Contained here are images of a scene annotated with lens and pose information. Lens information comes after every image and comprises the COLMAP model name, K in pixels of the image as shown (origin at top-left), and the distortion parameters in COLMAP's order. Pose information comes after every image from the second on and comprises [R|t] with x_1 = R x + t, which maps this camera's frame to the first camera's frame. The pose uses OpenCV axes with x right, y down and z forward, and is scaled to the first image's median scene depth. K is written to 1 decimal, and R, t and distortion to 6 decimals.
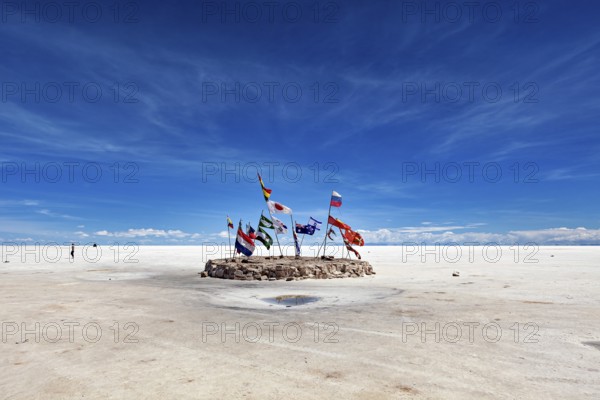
lens RADIAL K [[380.8, 0, 300.0], [0, 380.8, 200.0], [0, 0, 1]] dist [-0.011722, -0.000858]
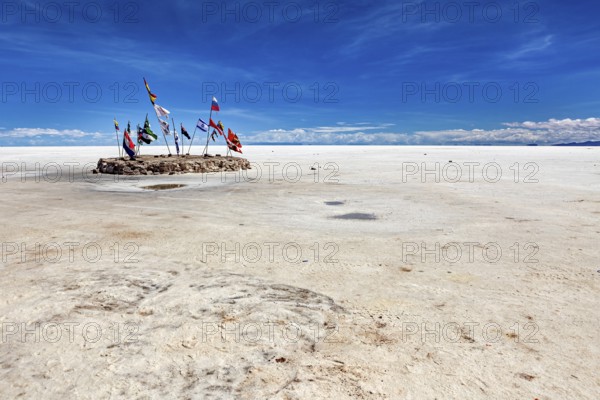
lens RADIAL K [[380.8, 0, 300.0], [0, 380.8, 200.0], [0, 0, 1]] dist [-0.011722, -0.000858]
pose [[0.976680, -0.033401, 0.212084, 0.095923], [-0.022662, 0.966269, 0.256536, -0.025762], [-0.213499, -0.255360, 0.942979, -0.216124]]
